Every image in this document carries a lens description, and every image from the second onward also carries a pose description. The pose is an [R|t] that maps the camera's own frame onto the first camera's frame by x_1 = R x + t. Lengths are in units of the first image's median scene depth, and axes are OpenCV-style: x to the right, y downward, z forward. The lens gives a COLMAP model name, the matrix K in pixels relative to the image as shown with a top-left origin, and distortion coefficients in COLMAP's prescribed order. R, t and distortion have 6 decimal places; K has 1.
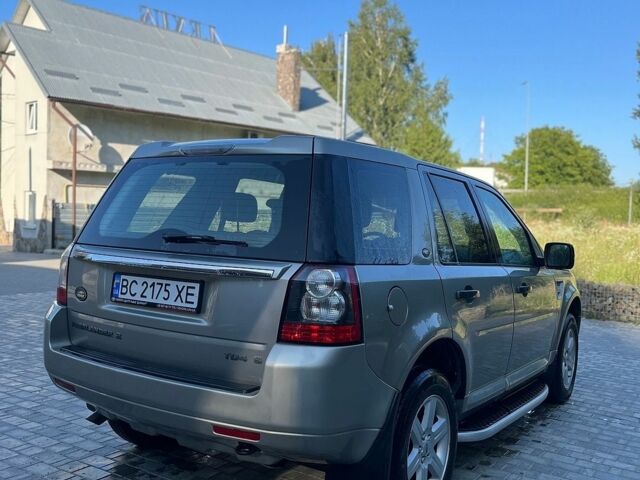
lens RADIAL K [[653.7, 0, 323.4], [0, 653.7, 240.1], [0, 0, 1]] dist [0.025752, 0.000000]
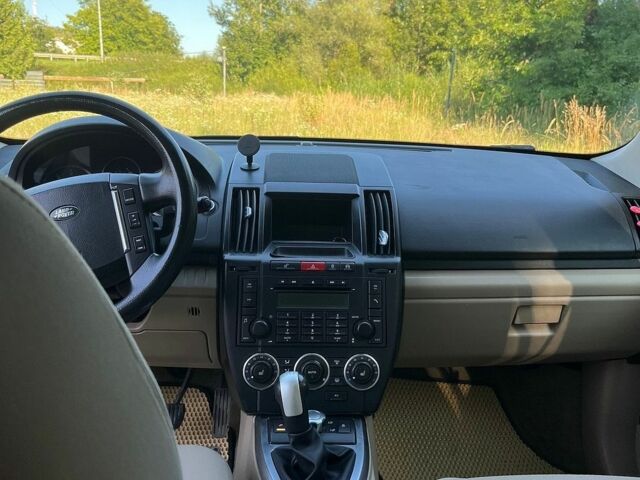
lens RADIAL K [[653.7, 0, 321.8], [0, 653.7, 240.2], [0, 0, 1]] dist [0.025752, 0.000000]
pose [[0.807707, -0.129636, 0.575155, 0.002730], [0.017597, 0.980394, 0.196261, -0.001192], [-0.589321, -0.148401, 0.794152, 0.104413]]
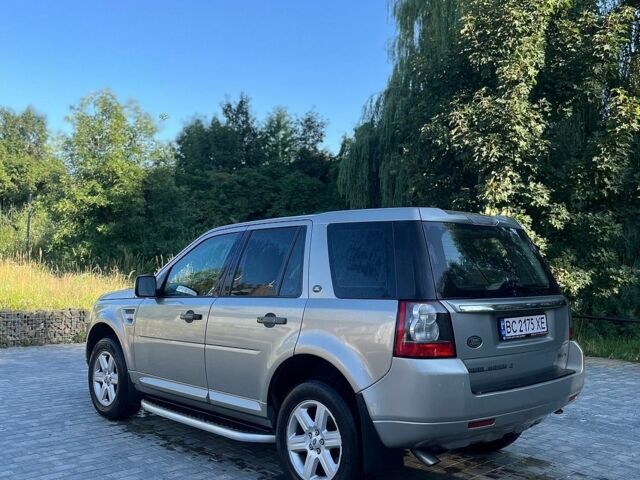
lens RADIAL K [[653.7, 0, 316.9], [0, 653.7, 239.1], [0, 0, 1]] dist [0.025752, 0.000000]
pose [[0.230935, 0.001886, 0.972967, -0.122006], [0.023082, 0.999706, -0.007417, -0.007554], [-0.972695, 0.024171, 0.230823, 0.078189]]
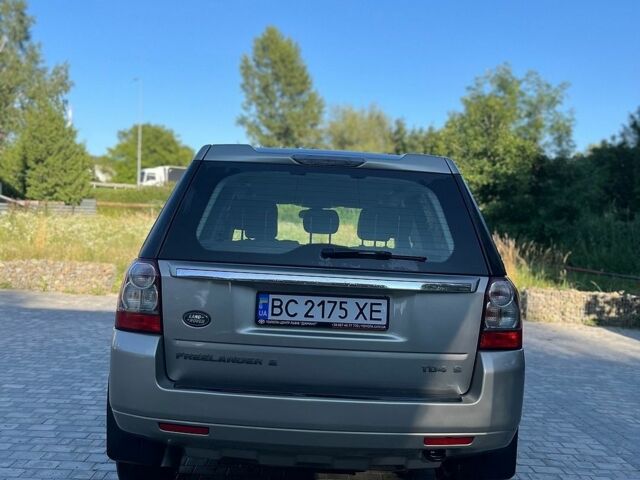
lens RADIAL K [[653.7, 0, 315.4], [0, 653.7, 239.1], [0, 0, 1]] dist [0.025752, 0.000000]
pose [[0.825143, -0.001403, 0.564922, -0.056650], [-0.003148, 0.999970, 0.007080, -0.002192], [-0.564915, -0.007620, 0.825114, 0.016224]]
